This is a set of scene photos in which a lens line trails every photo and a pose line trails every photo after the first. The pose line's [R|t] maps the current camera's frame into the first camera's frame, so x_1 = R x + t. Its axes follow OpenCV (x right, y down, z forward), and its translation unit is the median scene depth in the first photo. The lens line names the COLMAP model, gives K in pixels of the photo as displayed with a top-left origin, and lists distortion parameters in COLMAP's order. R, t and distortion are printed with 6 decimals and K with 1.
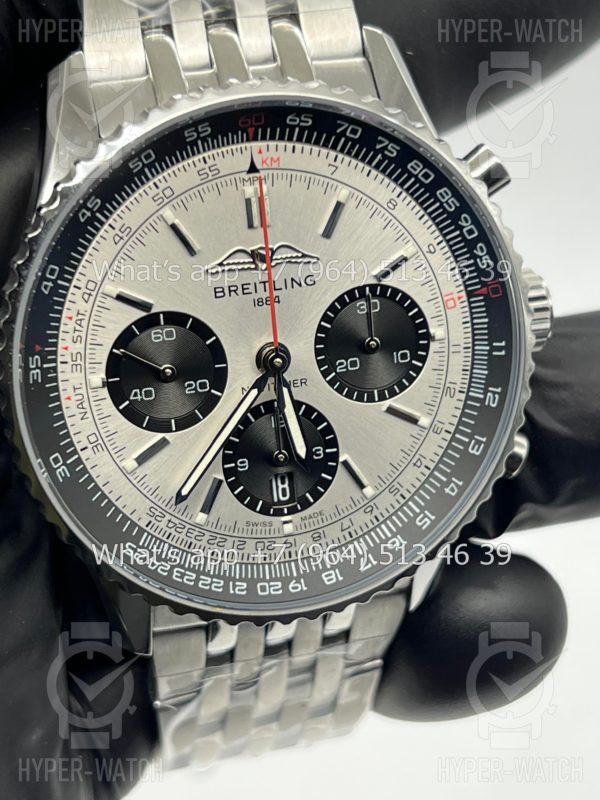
lens RADIAL K [[1800.5, 0, 300.0], [0, 1800.5, 400.0], [0, 0, 1]] dist [0.278892, -0.072302]
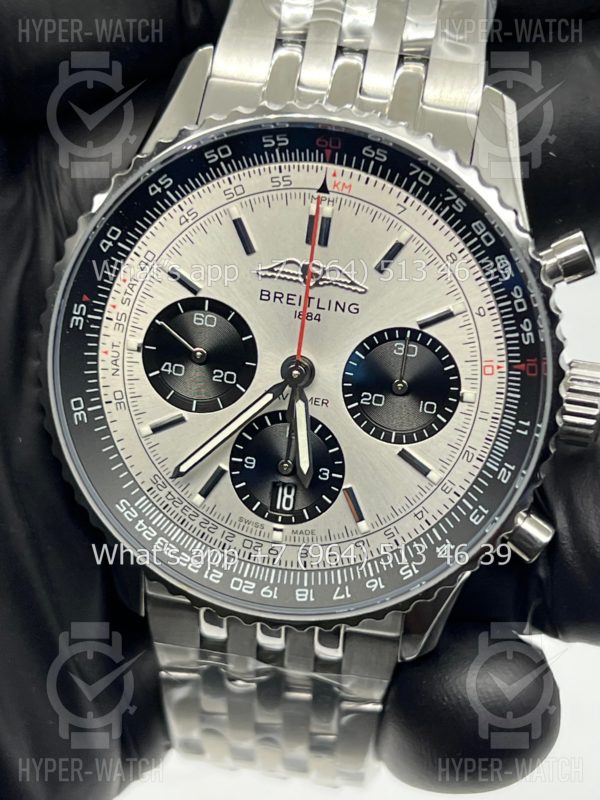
lens RADIAL K [[1800.5, 0, 300.0], [0, 1800.5, 400.0], [0, 0, 1]] dist [0.278892, -0.072302]
pose [[0.901986, 0.277292, -0.330954, 0.334664], [-0.290441, 0.956839, 0.010122, -0.017986], [0.319477, 0.086993, 0.943593, 0.025192]]
